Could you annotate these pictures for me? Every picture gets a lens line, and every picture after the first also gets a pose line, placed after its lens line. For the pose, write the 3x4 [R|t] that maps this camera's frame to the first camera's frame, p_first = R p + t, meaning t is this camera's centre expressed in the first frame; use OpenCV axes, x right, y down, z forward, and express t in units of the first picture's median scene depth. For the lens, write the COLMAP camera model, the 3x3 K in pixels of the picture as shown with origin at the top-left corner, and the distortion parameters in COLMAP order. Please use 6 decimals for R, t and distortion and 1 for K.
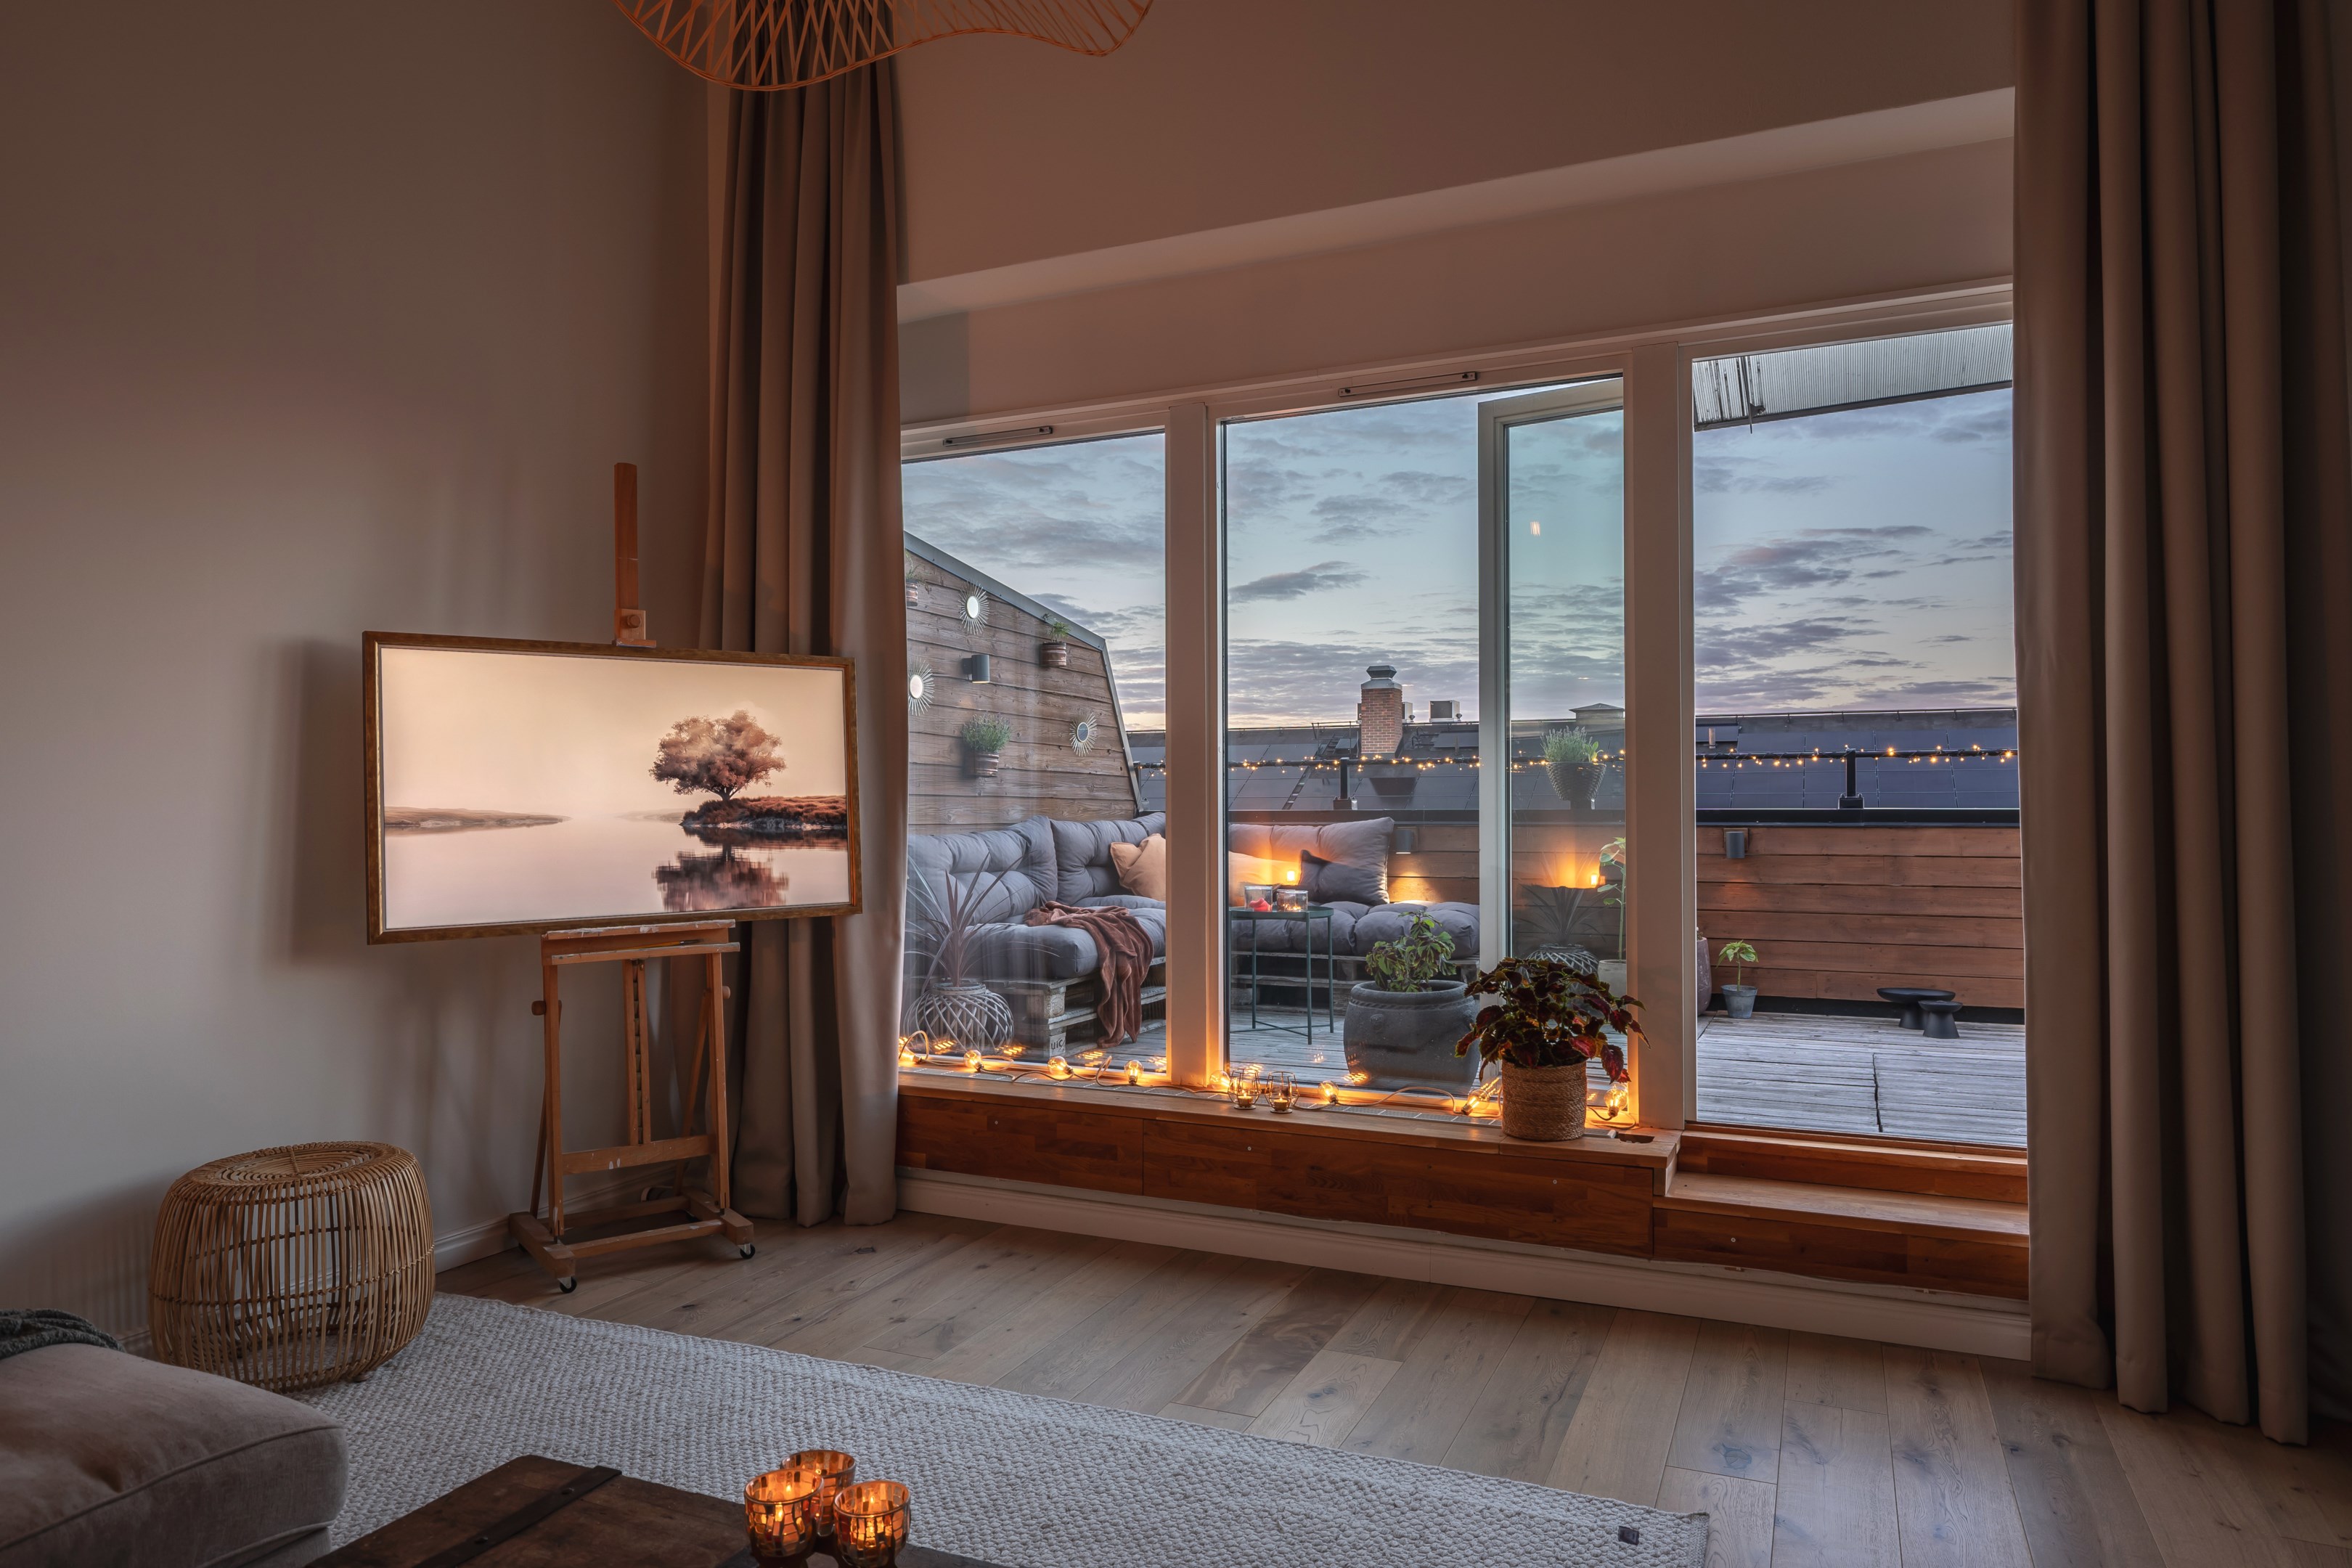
lens RADIAL K [[1503.8, 0, 1176.0], [0, 1503.8, 784.0], [0, 0, 1]] dist [0.000523, 0.000357]
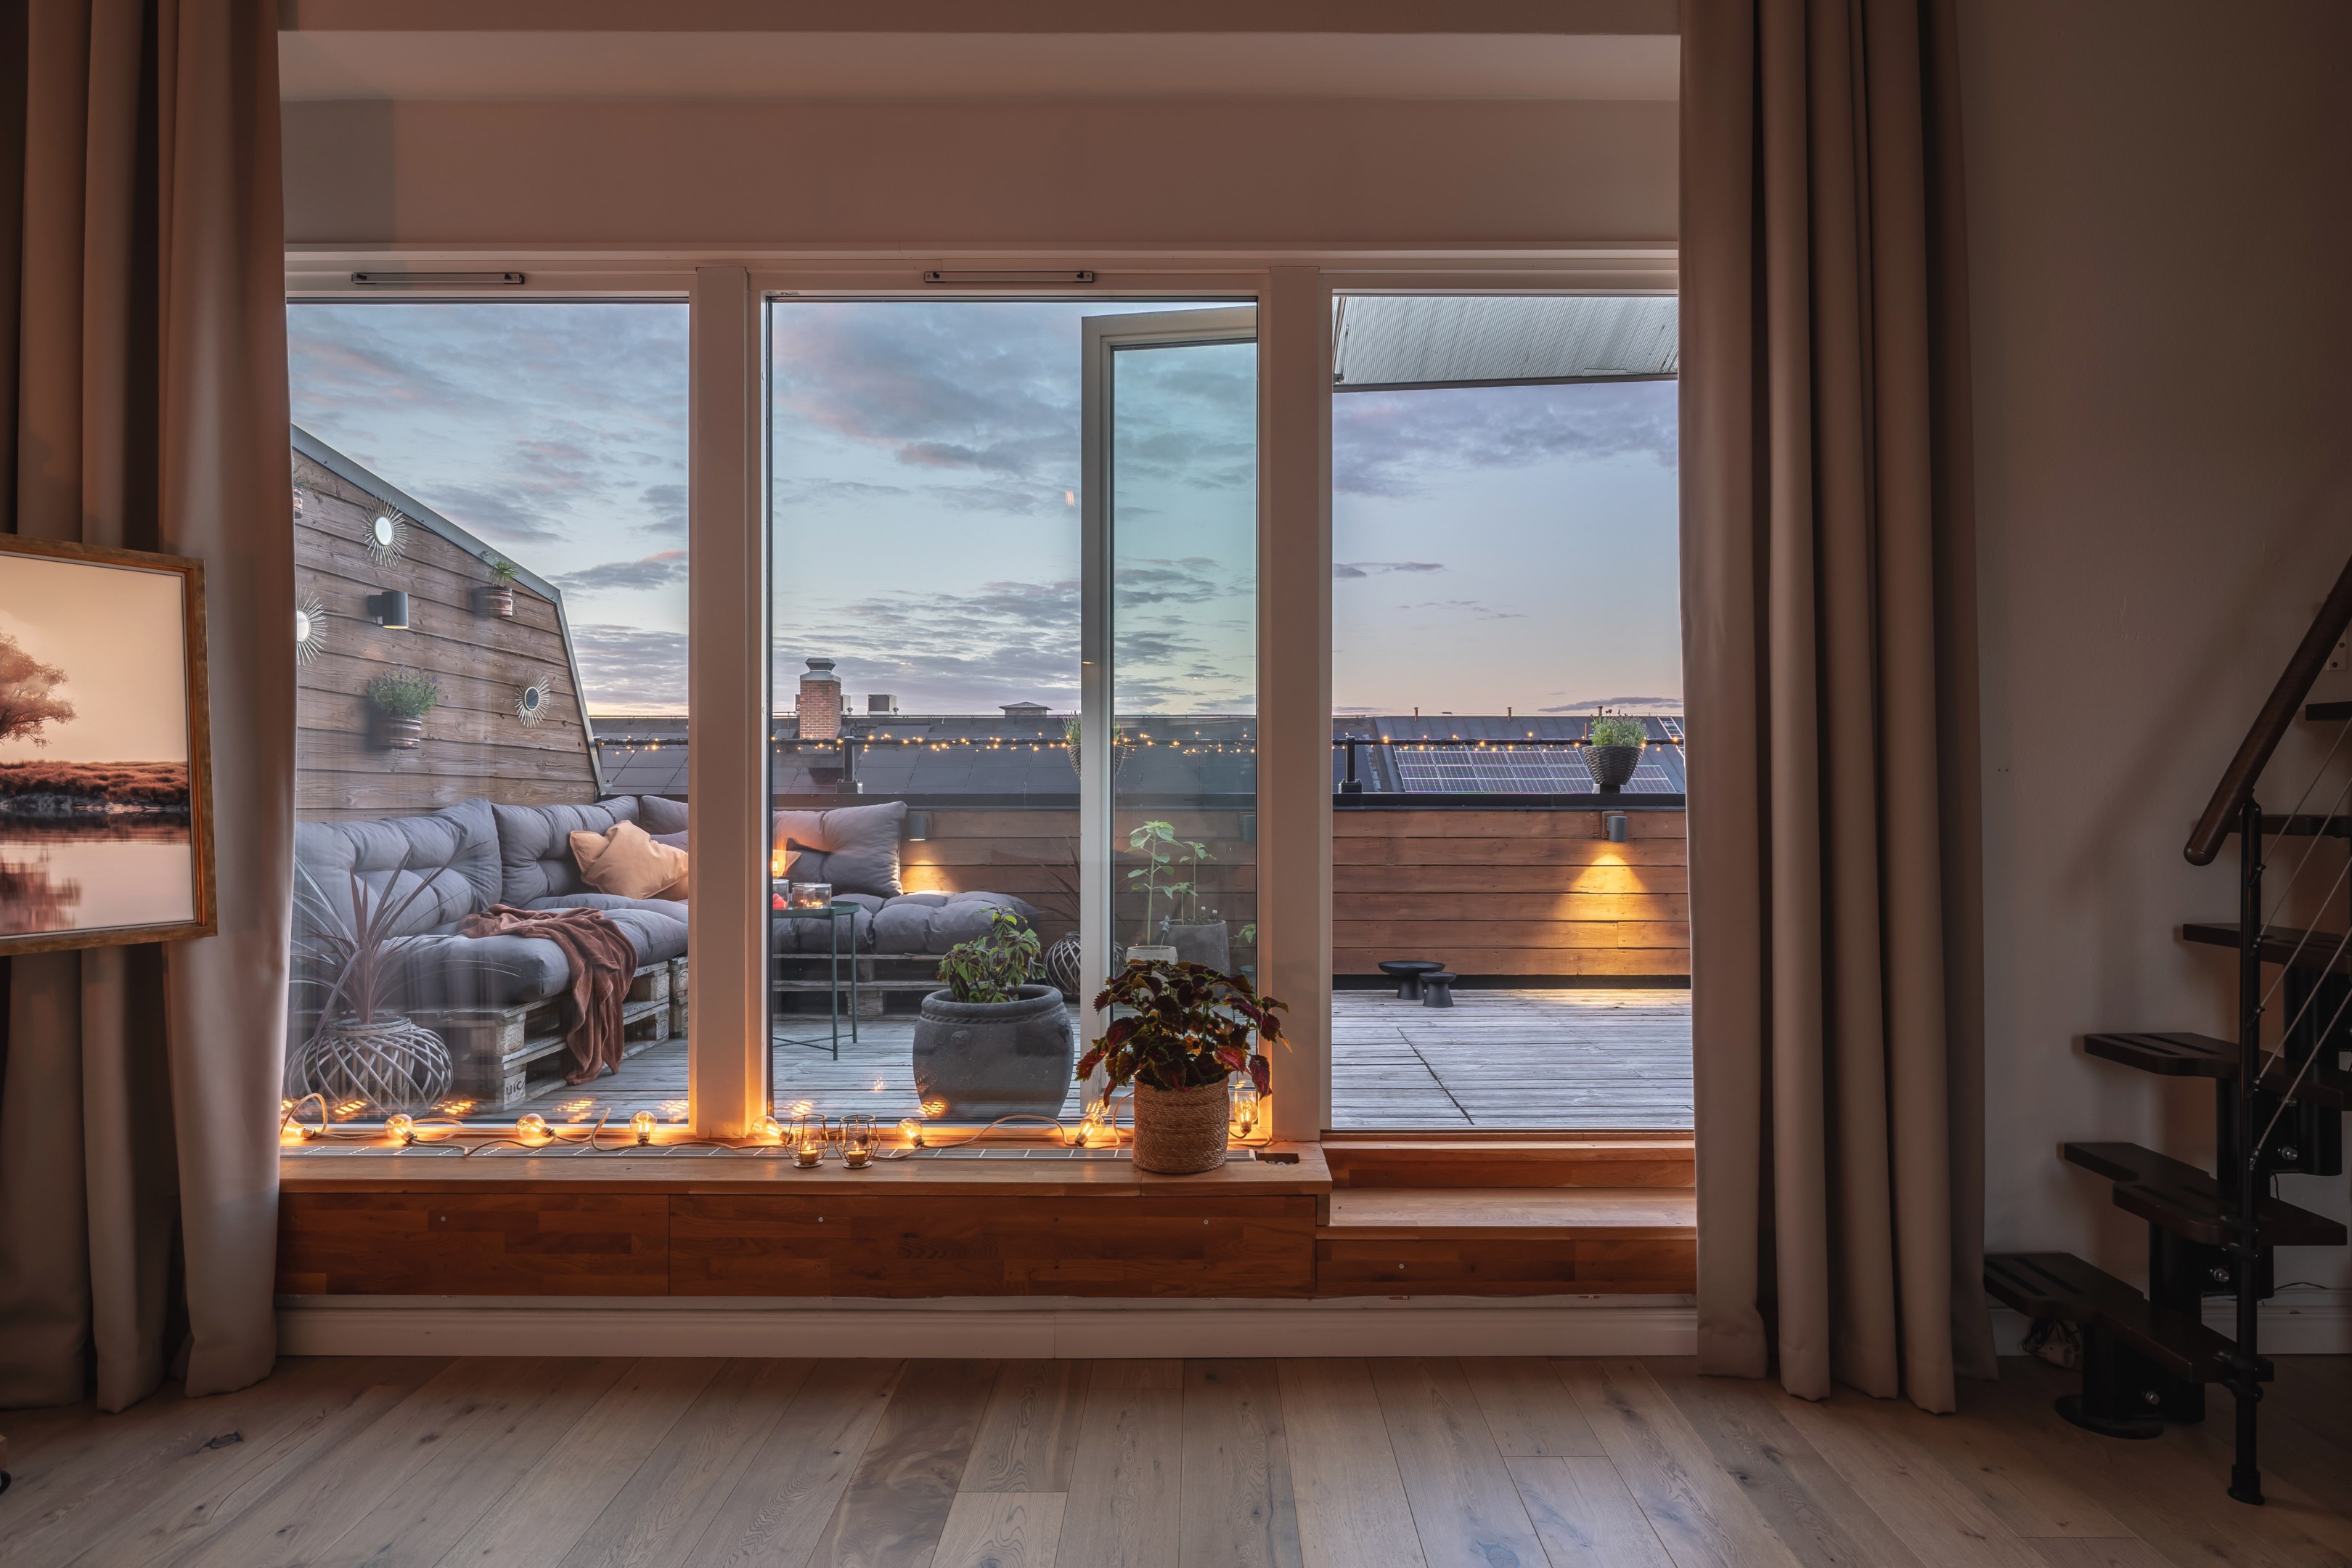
lens RADIAL K [[1372.9, 0, 1221.6], [0, 1372.9, 794.2], [0, 0, 1]] dist [-0.004964, 0.001685]
pose [[0.907265, 0.003156, 0.420547, -0.060119], [-0.008414, 0.999908, 0.010649, 0.012197], [-0.420474, -0.013200, 0.907208, 0.260772]]
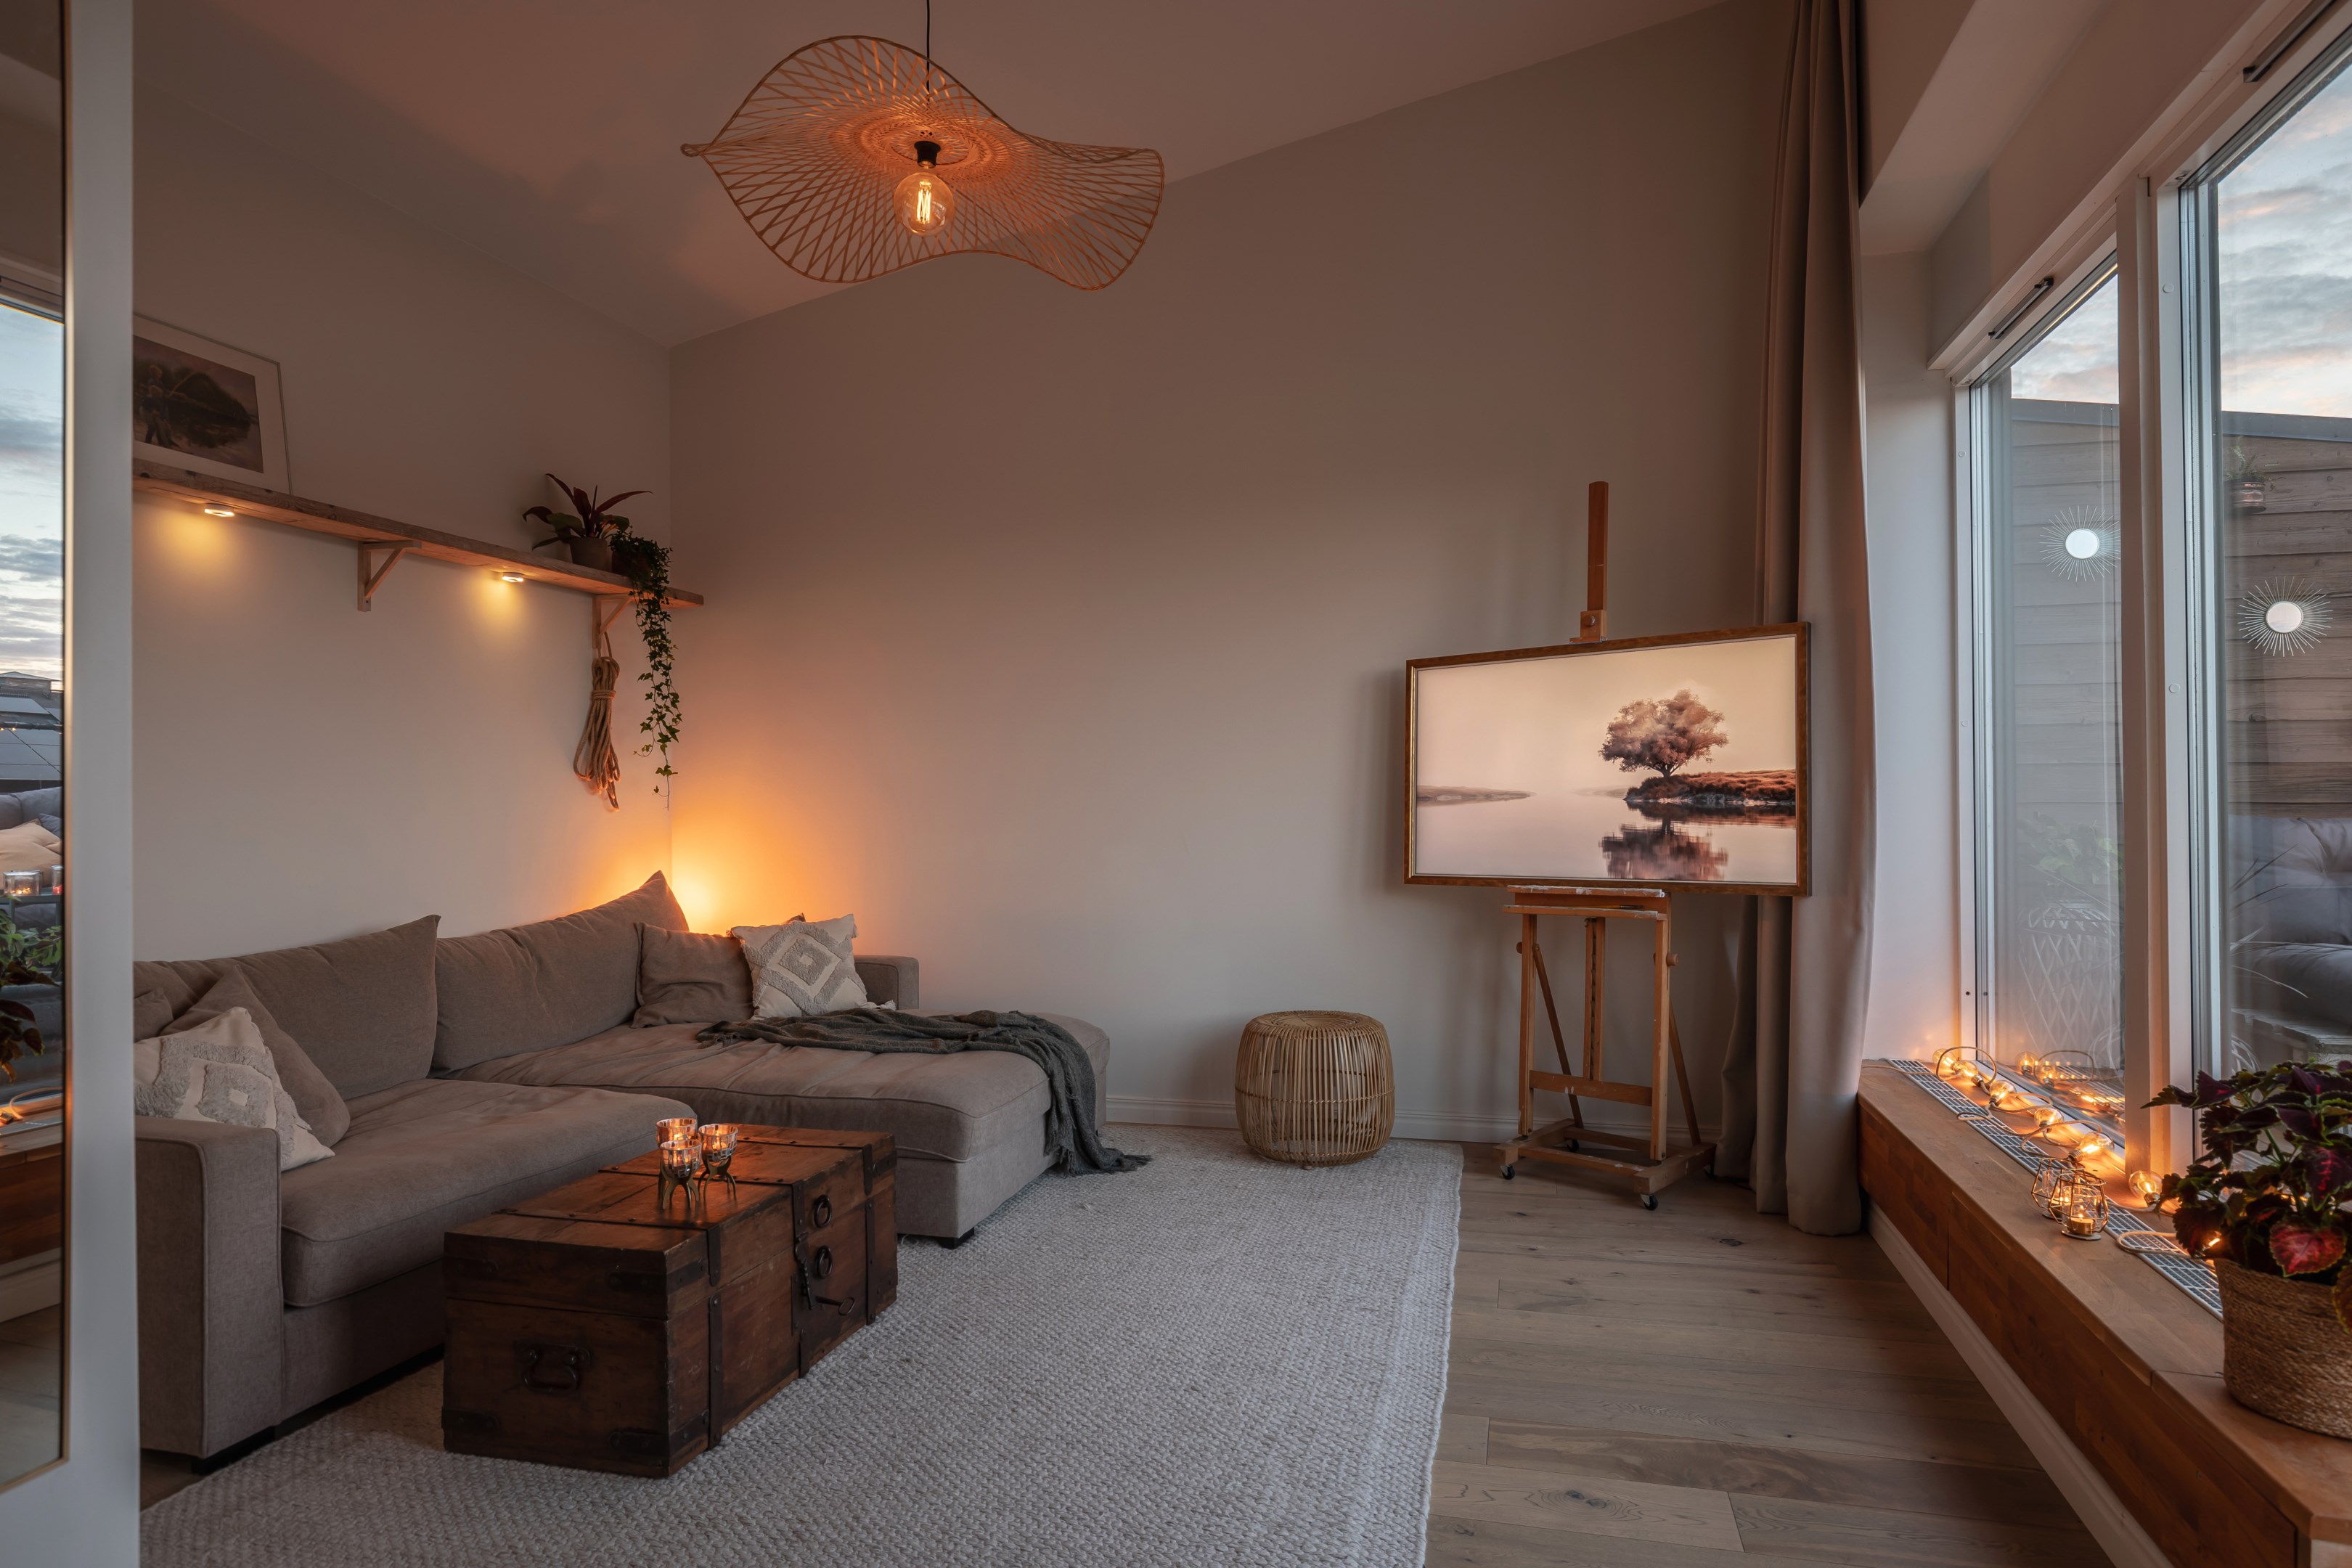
lens RADIAL K [[1382.3, 0, 1161.2], [0, 1382.3, 789.5], [0, 0, 1]] dist [-0.002122, 0.001724]
pose [[0.142164, -0.004743, -0.989832, 0.608022], [0.020505, 0.999788, -0.001846, 0.014227], [0.989631, -0.020034, 0.142231, 0.509804]]
